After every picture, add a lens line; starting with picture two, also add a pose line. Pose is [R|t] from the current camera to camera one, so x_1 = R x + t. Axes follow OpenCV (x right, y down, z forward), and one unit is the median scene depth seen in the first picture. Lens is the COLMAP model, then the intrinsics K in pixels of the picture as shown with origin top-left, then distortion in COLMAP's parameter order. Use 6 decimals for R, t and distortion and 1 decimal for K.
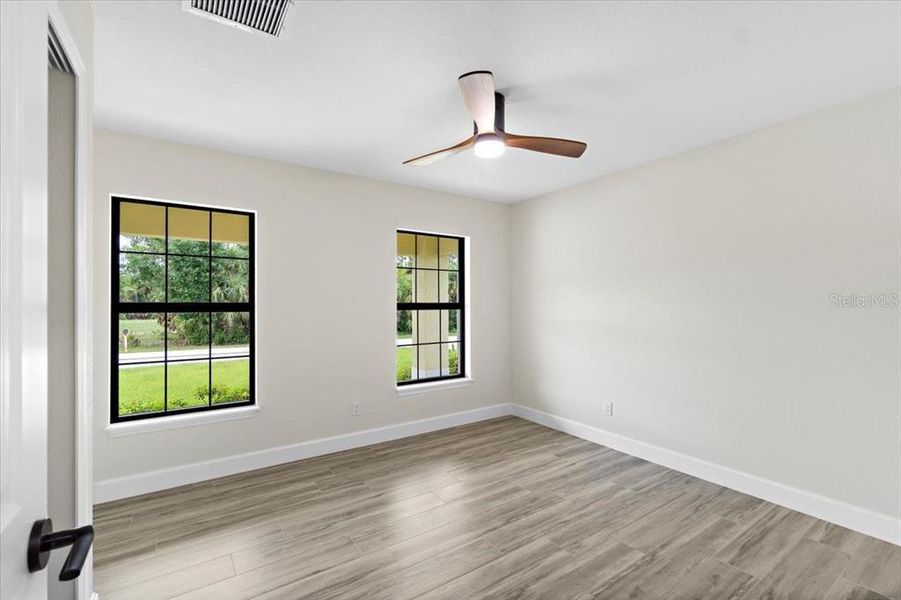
lens RADIAL K [[389.0, 0, 450.5], [0, 389.0, 300.0], [0, 0, 1]] dist [-0.003157, 0.000167]
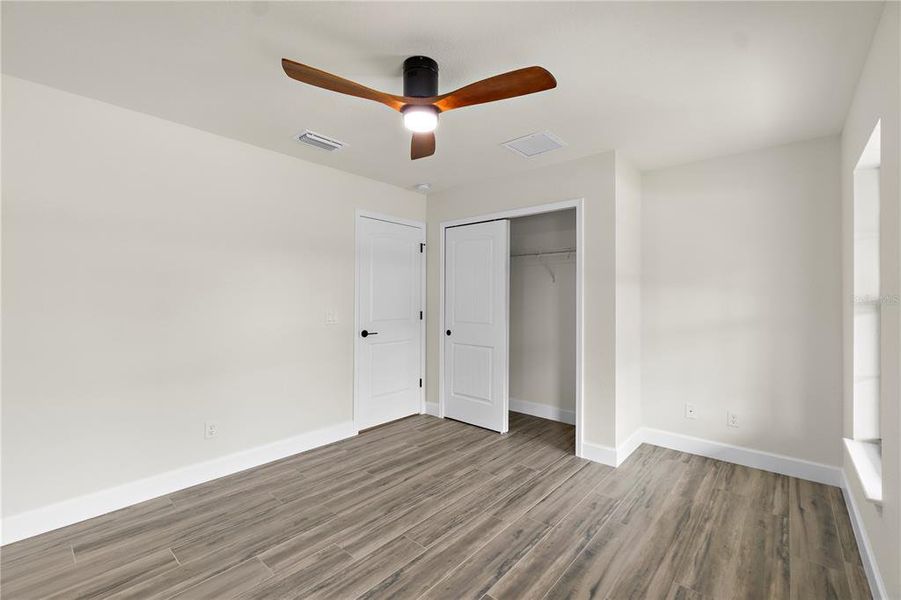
lens RADIAL K [[389.0, 0, 450.5], [0, 389.0, 300.0], [0, 0, 1]] dist [-0.003157, 0.000167]
pose [[-0.968092, -0.002153, -0.250586, 0.256098], [-0.001515, 0.999995, -0.002740, 0.017246], [0.250591, -0.002273, -0.968090, 1.899172]]
